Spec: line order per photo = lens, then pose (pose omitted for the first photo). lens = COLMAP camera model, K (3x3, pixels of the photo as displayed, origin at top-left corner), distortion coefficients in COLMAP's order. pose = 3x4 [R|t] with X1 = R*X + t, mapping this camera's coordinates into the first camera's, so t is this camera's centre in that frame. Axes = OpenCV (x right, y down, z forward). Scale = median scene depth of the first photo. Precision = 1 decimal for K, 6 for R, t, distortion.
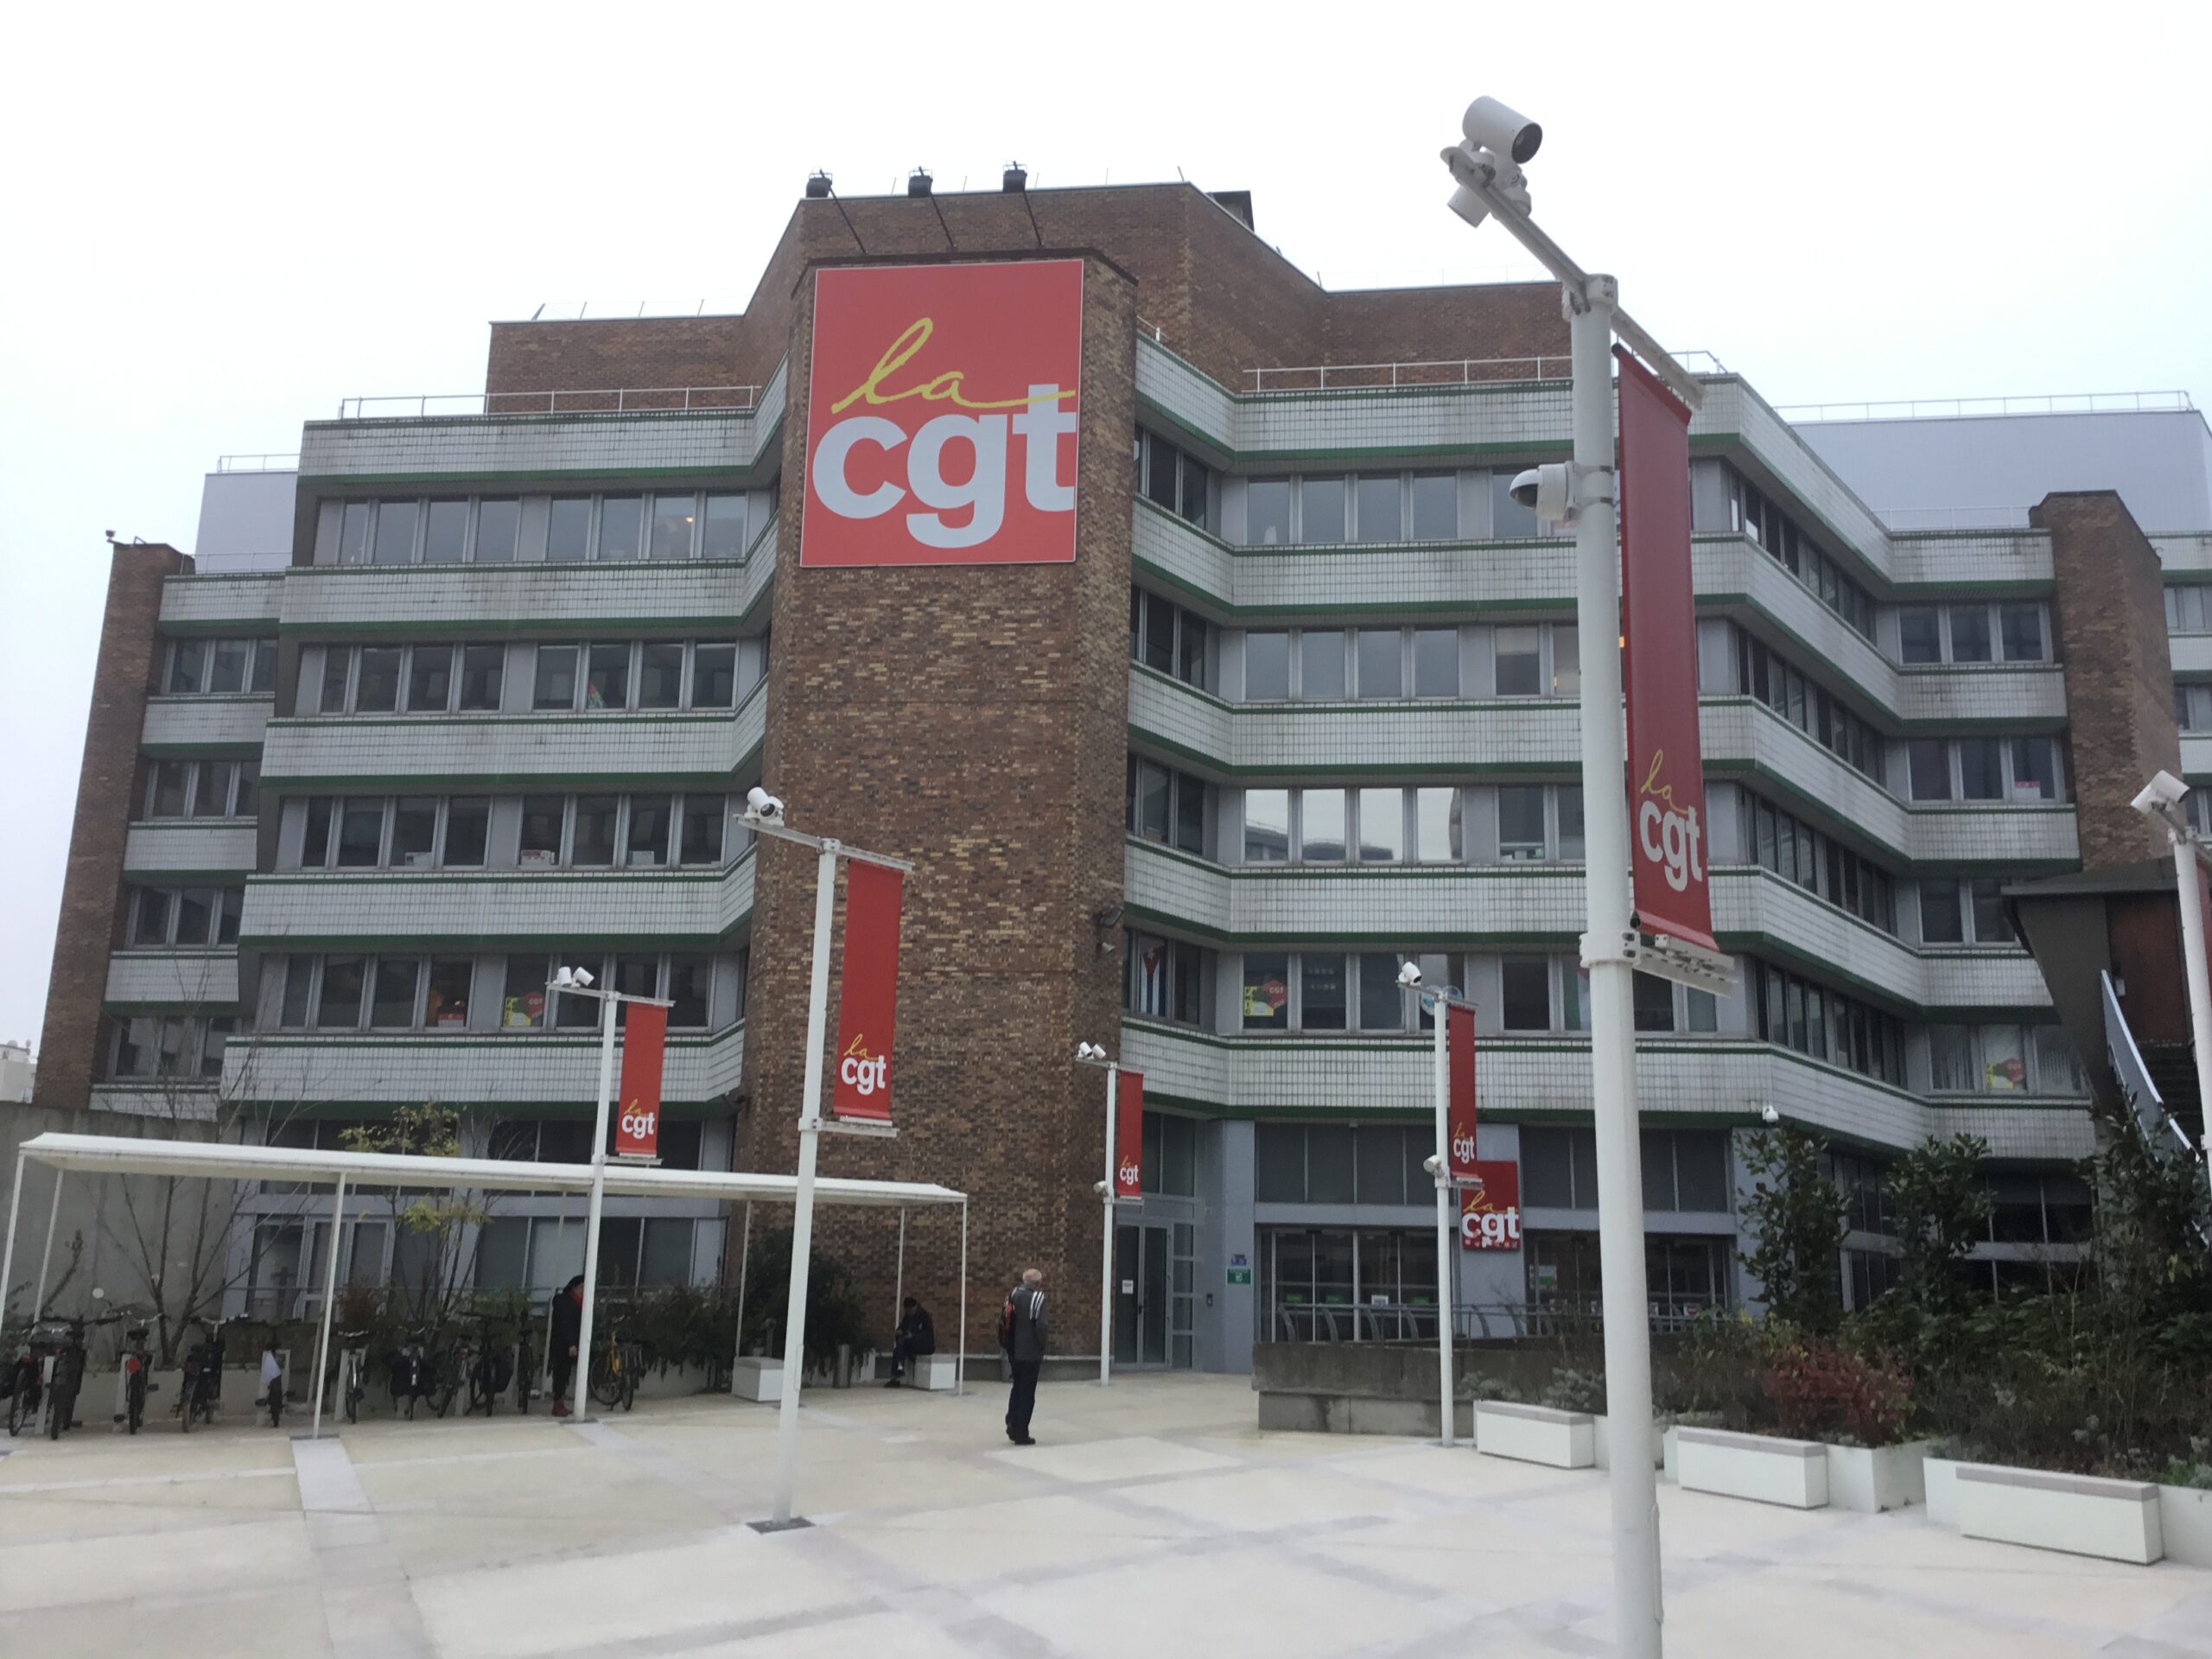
lens RADIAL K [[1992.6, 0, 1163.2], [0, 1992.6, 833.9], [0, 0, 1]] dist [0.113019, -0.204582]
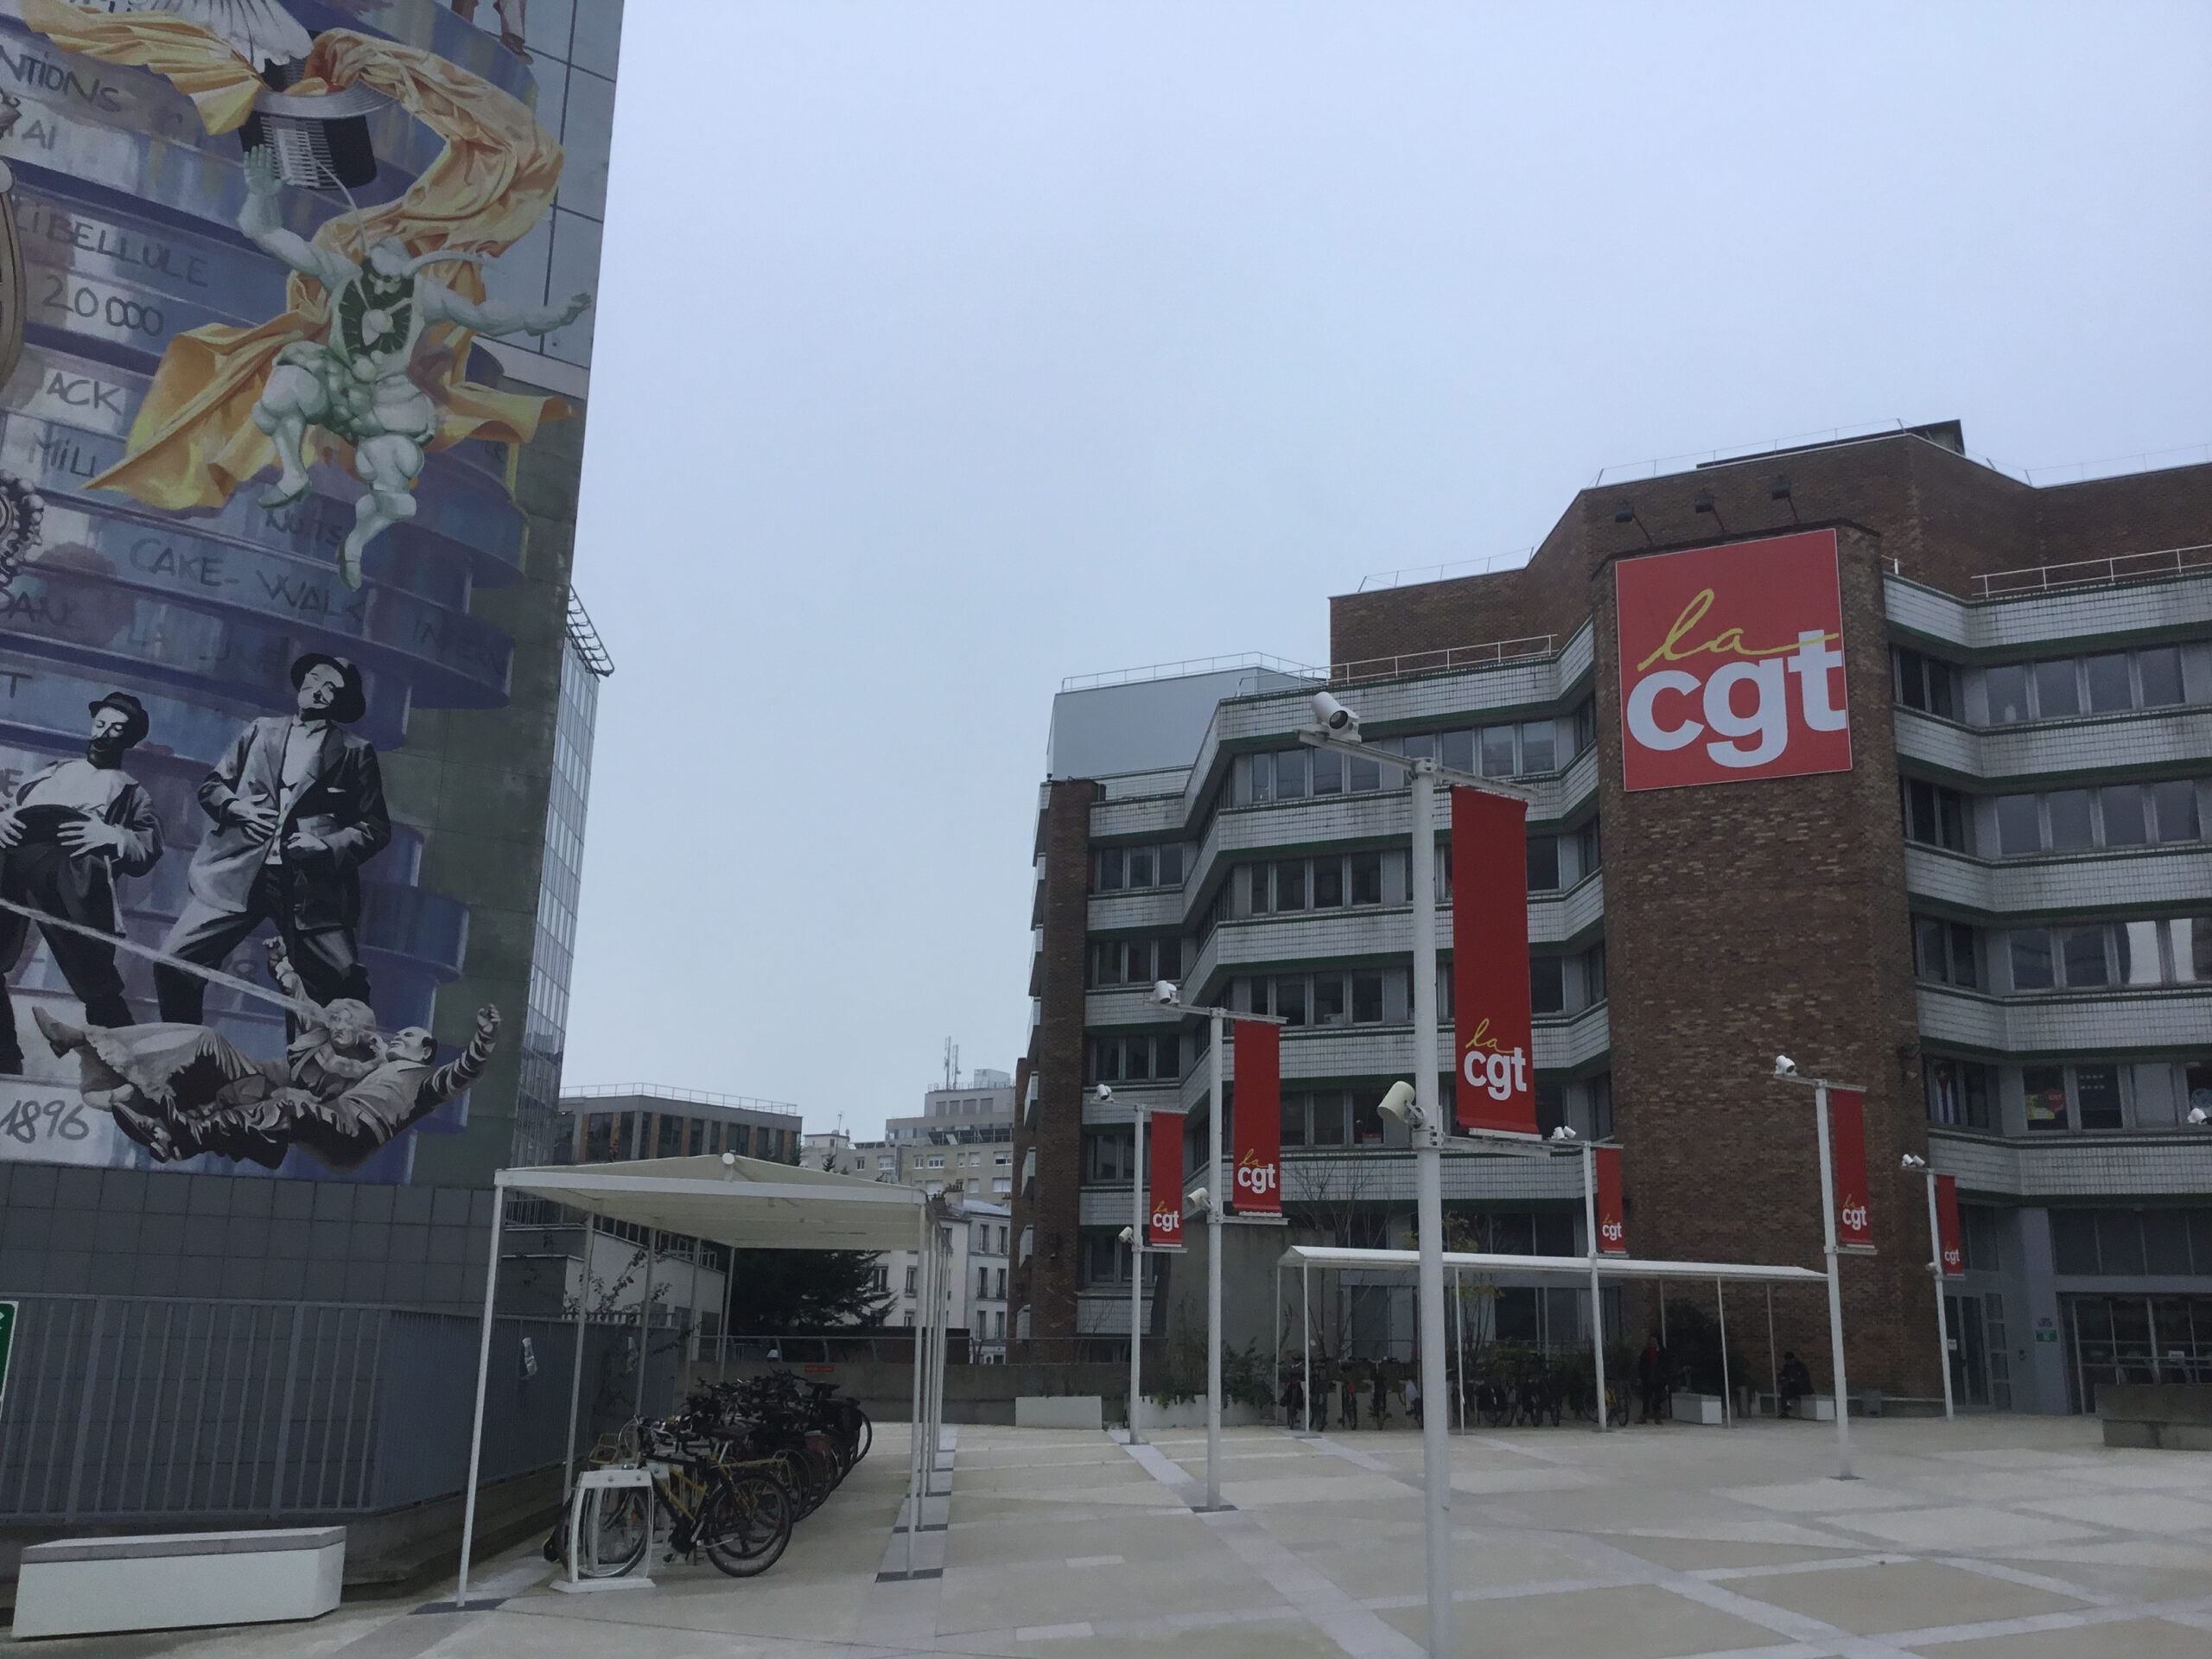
lens RADIAL K [[2005.5, 0, 1118.7], [0, 2005.5, 834.8], [0, 0, 1]] dist [0.135787, -0.266464]
pose [[0.941973, -0.084714, -0.324825, -0.064705], [0.077157, 0.996365, -0.036099, -0.081303], [0.326702, 0.008941, 0.945085, -0.359005]]
